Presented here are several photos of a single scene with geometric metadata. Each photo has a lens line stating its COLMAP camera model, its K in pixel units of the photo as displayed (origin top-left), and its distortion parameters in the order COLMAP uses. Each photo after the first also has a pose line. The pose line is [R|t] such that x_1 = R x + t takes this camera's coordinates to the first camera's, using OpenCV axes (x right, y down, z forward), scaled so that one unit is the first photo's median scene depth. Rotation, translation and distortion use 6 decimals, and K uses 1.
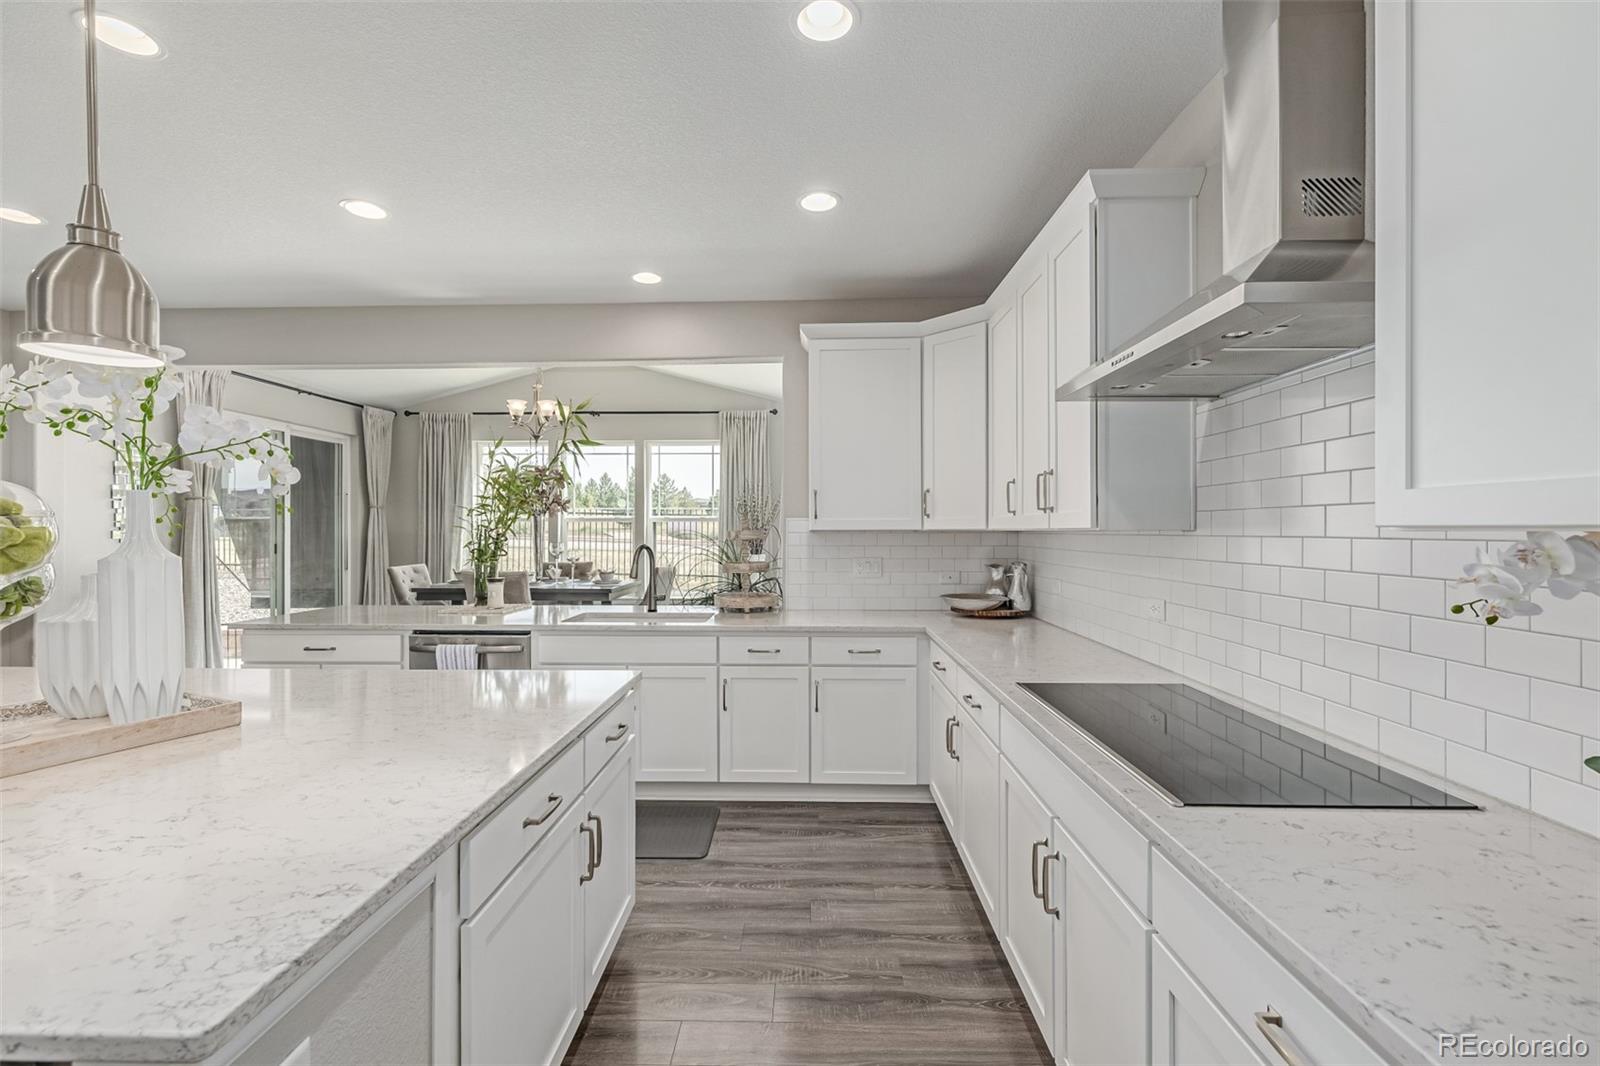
lens RADIAL K [[674.9, 0, 792.0], [0, 674.9, 529.5], [0, 0, 1]] dist [-0.000184, 0.000298]
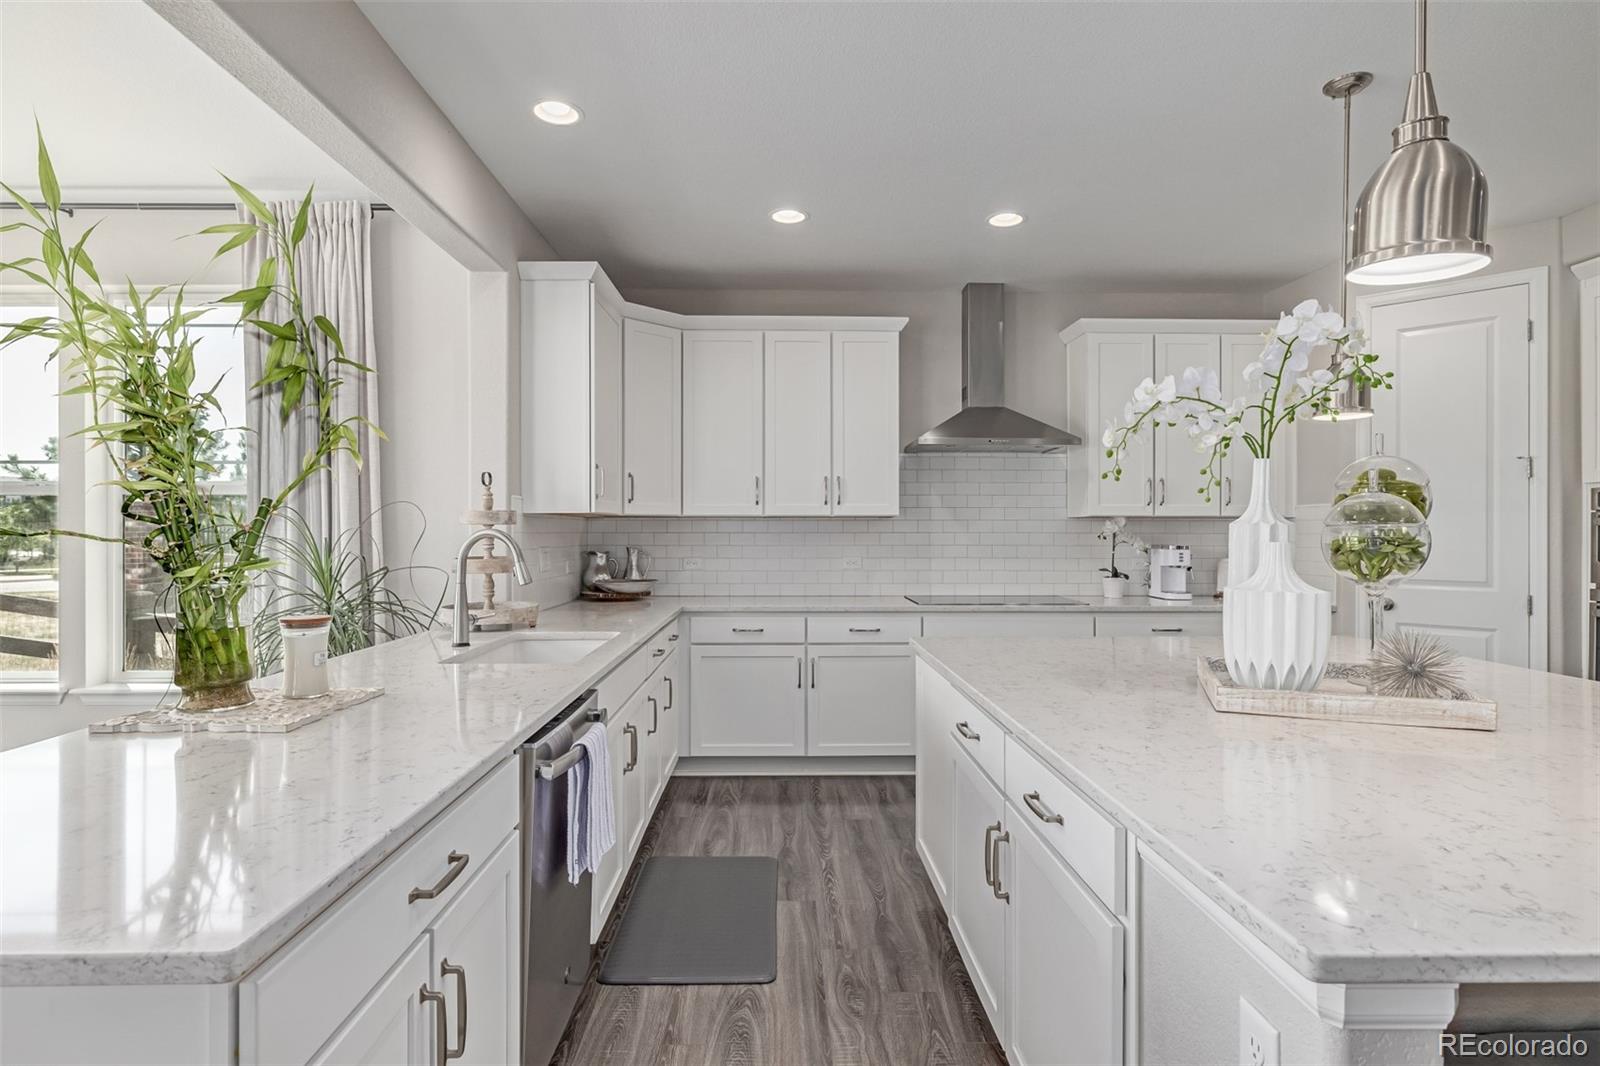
lens RADIAL K [[823.6, 0, 794.3], [0, 823.6, 529.6], [0, 0, 1]] dist [0.002816, 0.000039]
pose [[-0.050767, 0.004931, 0.998698, -1.085291], [-0.000525, 0.999988, -0.004964, 0.029881], [-0.998710, -0.000776, -0.050764, 0.879072]]
